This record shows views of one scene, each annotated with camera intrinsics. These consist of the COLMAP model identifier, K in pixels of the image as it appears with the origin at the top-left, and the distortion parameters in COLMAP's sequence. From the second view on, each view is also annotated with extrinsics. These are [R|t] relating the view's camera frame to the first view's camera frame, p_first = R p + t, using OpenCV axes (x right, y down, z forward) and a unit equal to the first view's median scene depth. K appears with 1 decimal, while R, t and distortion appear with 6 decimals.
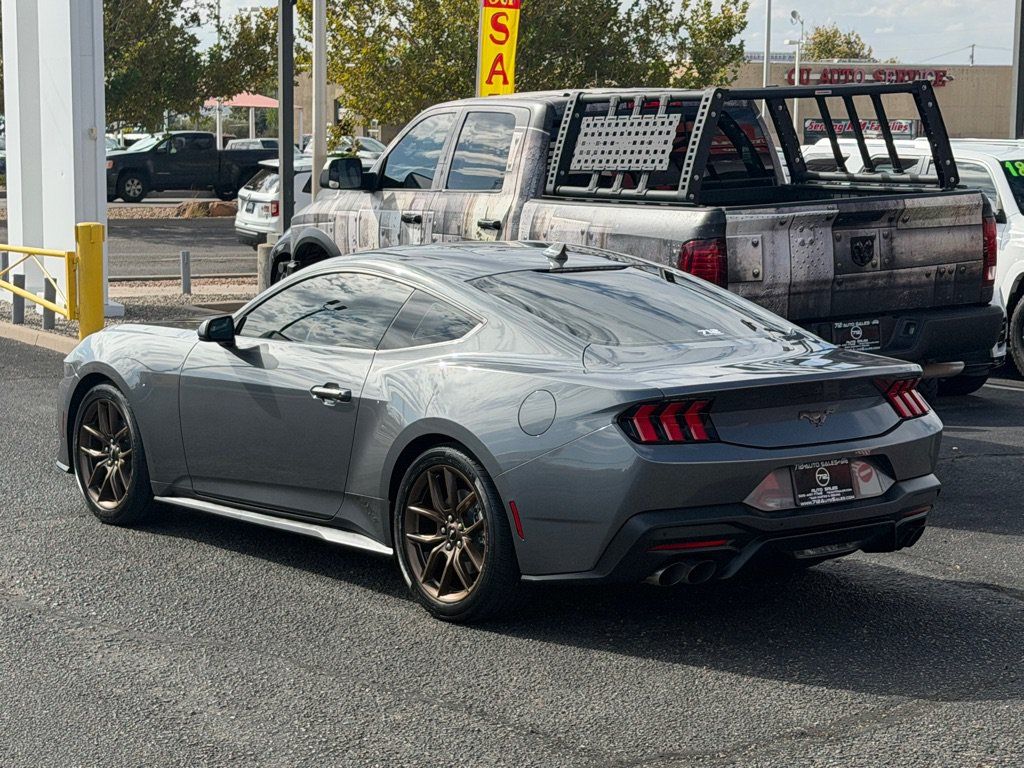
lens RADIAL K [[2259.7, 0, 535.4], [0, 2259.7, 391.5], [0, 0, 1]] dist [0.151408, 0.000000]
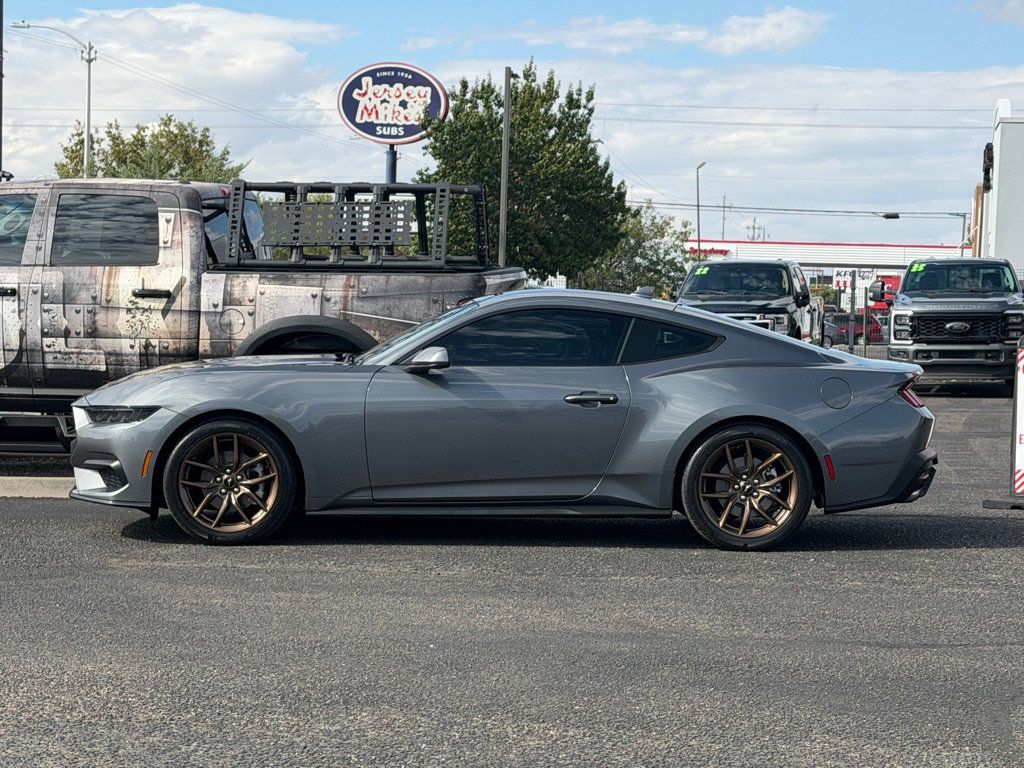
lens RADIAL K [[2259.7, 0, 515.9], [0, 2259.7, 384.1], [0, 0, 1]] dist [0.151408, 0.000000]
pose [[0.616025, -0.024039, 0.787360, -0.822307], [0.078862, 0.996395, -0.031280, 0.021286], [-0.783769, 0.081362, 0.615700, 0.171111]]
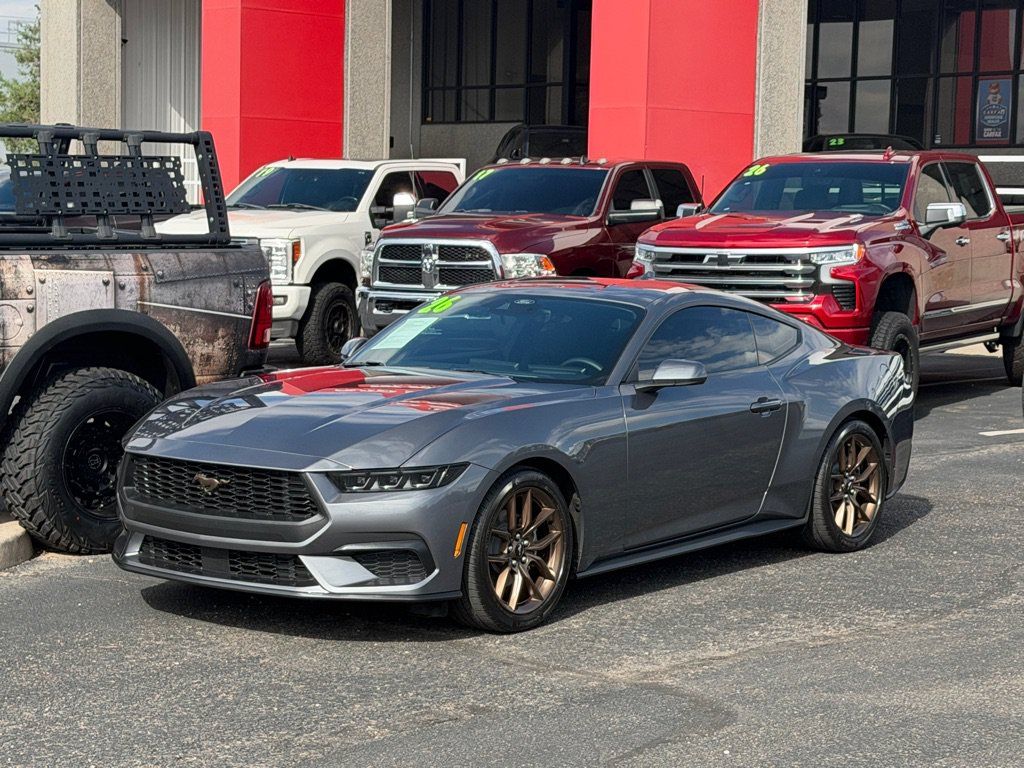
lens RADIAL K [[2259.7, 0, 504.7], [0, 2259.7, 394.5], [0, 0, 1]] dist [0.151408, 0.000000]
pose [[-0.244870, -0.095025, 0.964888, -0.855104], [0.096362, 0.987873, 0.121744, -0.115924], [-0.964755, 0.122790, -0.232744, 1.014808]]
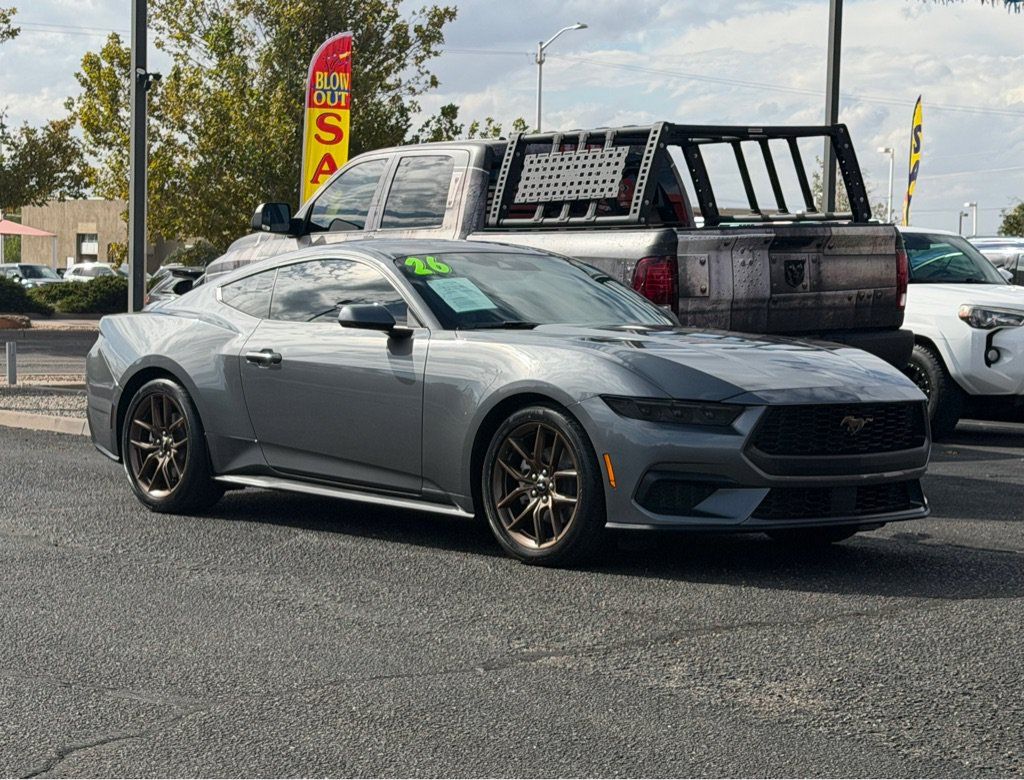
lens RADIAL K [[2331.8, 0, 499.1], [0, 2331.8, 404.6], [0, 0, 1]] dist [0.167222, 0.000000]
pose [[0.994931, 0.005934, 0.100388, -0.100928], [0.000285, 0.998087, -0.061826, 0.064960], [-0.100563, 0.061542, 0.993026, -0.092311]]
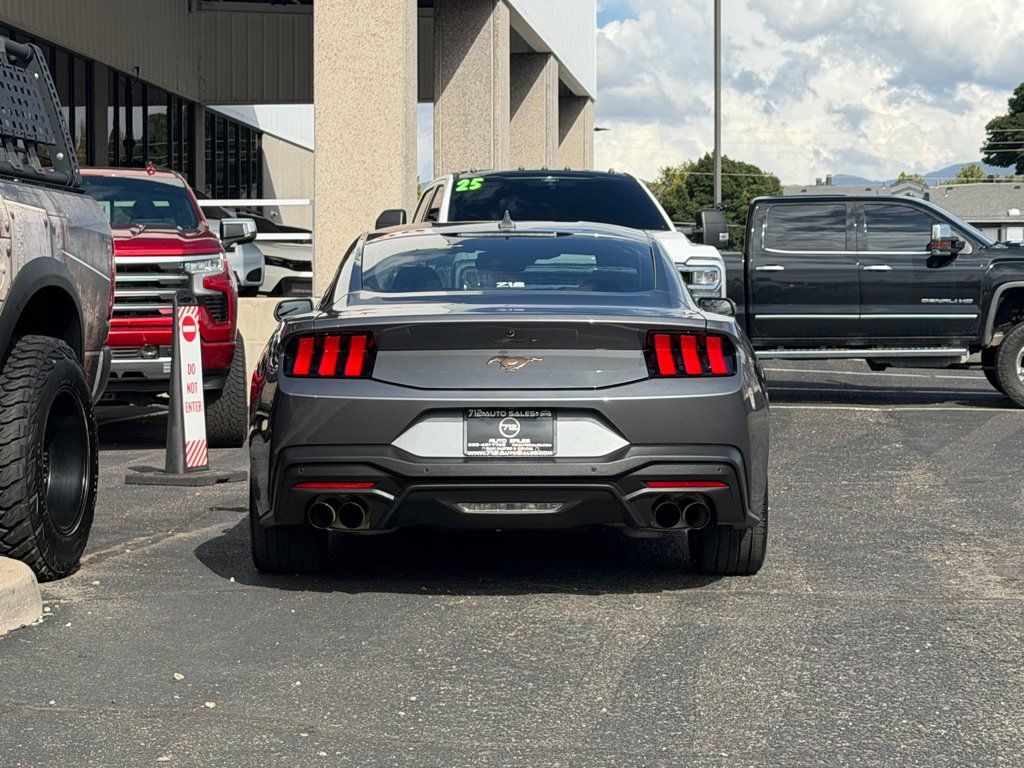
lens RADIAL K [[2259.7, 0, 510.9], [0, 2259.7, 395.6], [0, 0, 1]] dist [0.151408, 0.000000]
pose [[-0.813936, -0.022755, 0.580509, -0.475243], [0.064184, 0.989593, 0.128783, -0.094322], [-0.577398, 0.142081, -0.804005, 1.415692]]
